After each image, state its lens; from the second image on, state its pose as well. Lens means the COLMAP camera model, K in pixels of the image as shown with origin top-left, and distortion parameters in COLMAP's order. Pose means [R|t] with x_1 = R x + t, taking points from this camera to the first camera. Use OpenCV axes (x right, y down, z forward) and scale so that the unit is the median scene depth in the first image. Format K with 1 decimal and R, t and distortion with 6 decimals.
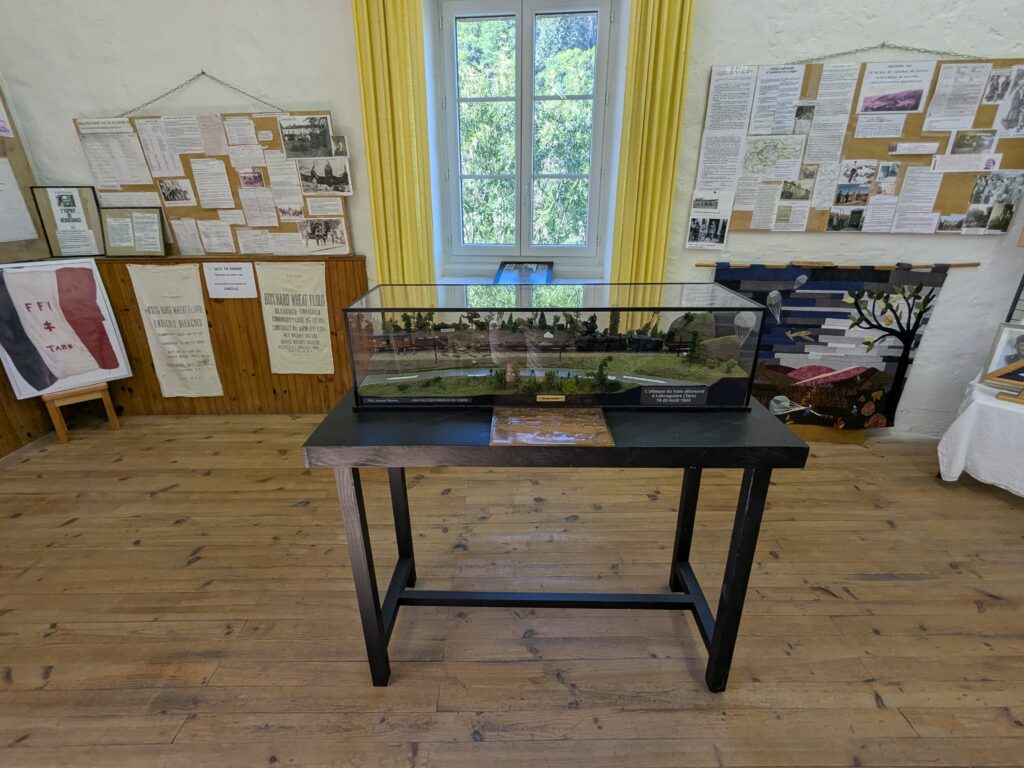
lens RADIAL K [[485.3, 0, 512.6], [0, 485.3, 382.9], [0, 0, 1]] dist [-0.003781, 0.002290]
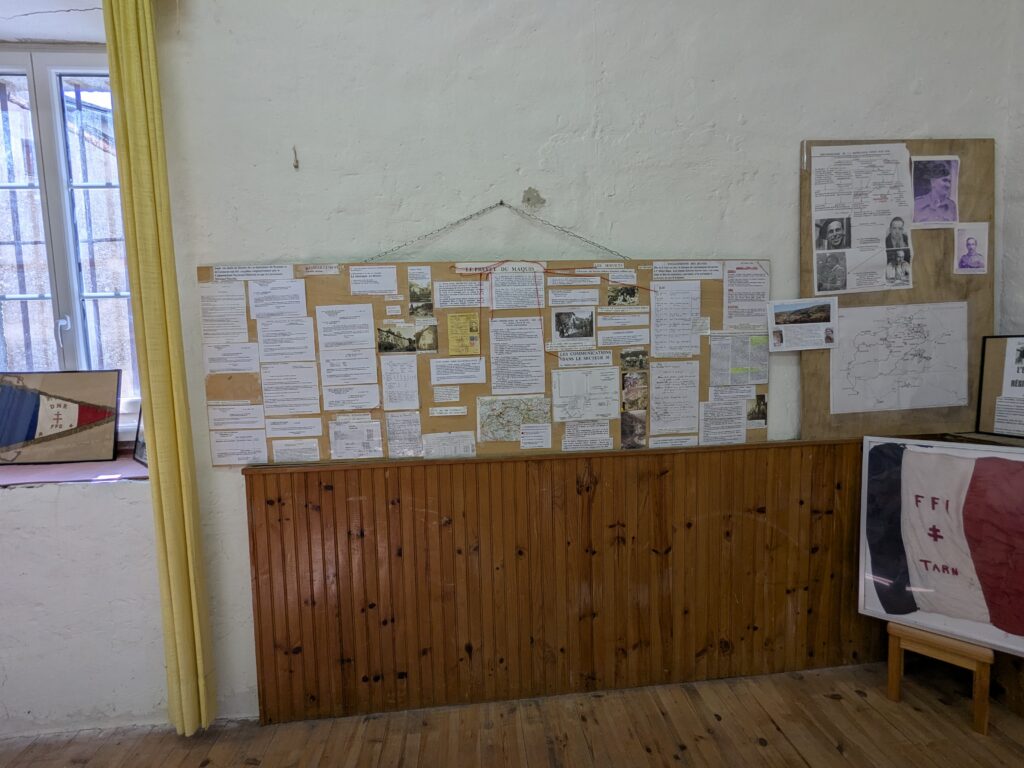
lens RADIAL K [[485.3, 0, 512.6], [0, 485.3, 382.9], [0, 0, 1]] dist [-0.003781, 0.002290]
pose [[0.079114, 0.081788, -0.993505, -0.365874], [-0.325566, 0.944100, 0.051795, -0.164895], [0.942204, 0.319354, 0.101318, 0.324112]]
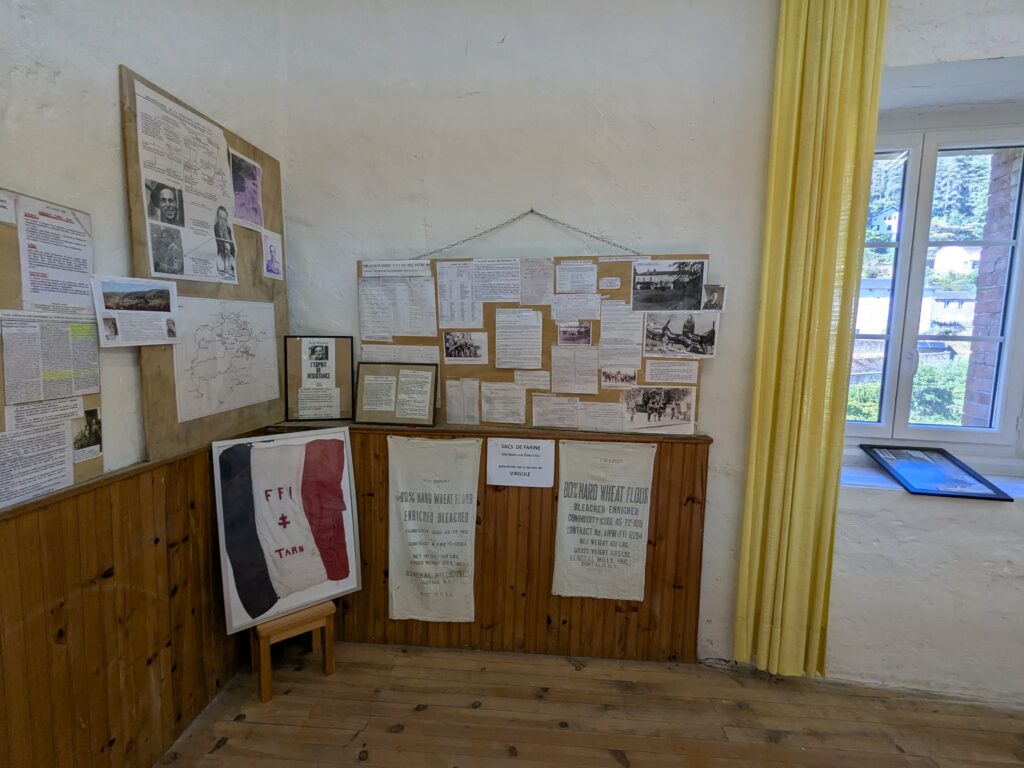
lens RADIAL K [[485.3, 0, 512.6], [0, 485.3, 382.9], [0, 0, 1]] dist [-0.003781, 0.002290]
pose [[0.996580, 0.031475, -0.076403, -0.597447], [-0.050576, 0.963534, -0.262761, -0.148280], [0.065346, 0.265727, 0.961831, 0.293306]]
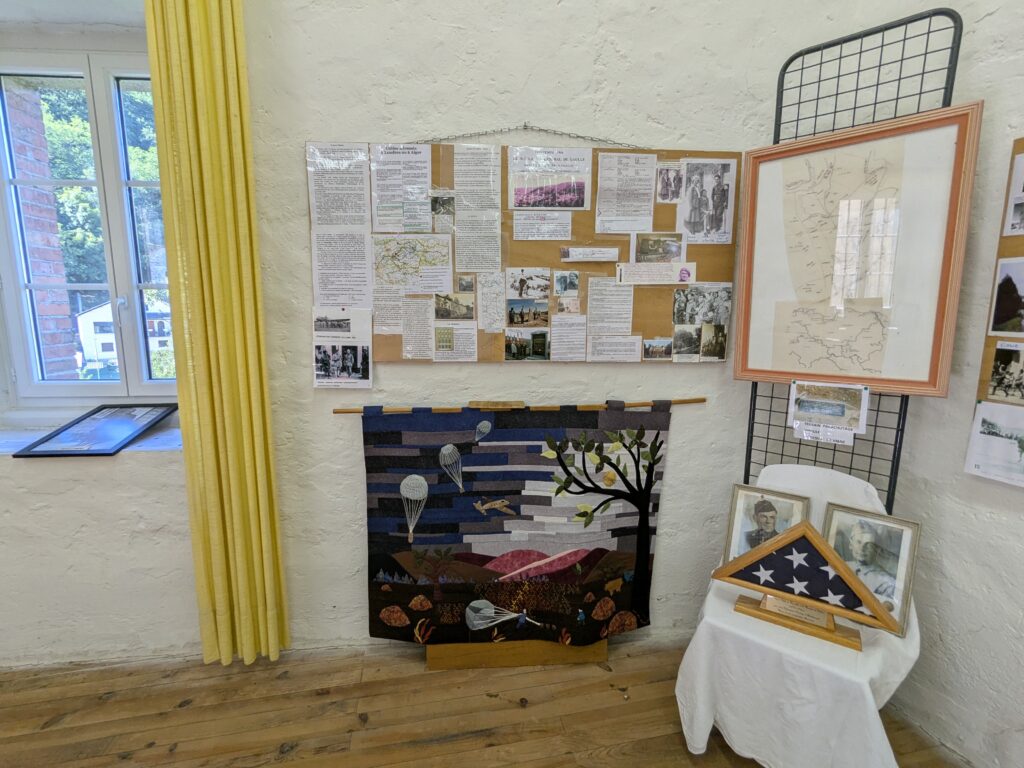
lens RADIAL K [[485.3, 0, 512.6], [0, 485.3, 382.9], [0, 0, 1]] dist [-0.003781, 0.002290]
pose [[0.982419, -0.027288, 0.184683, 0.503972], [0.065830, 0.976351, -0.205924, -0.128164], [-0.174697, 0.214462, 0.960982, 0.306090]]
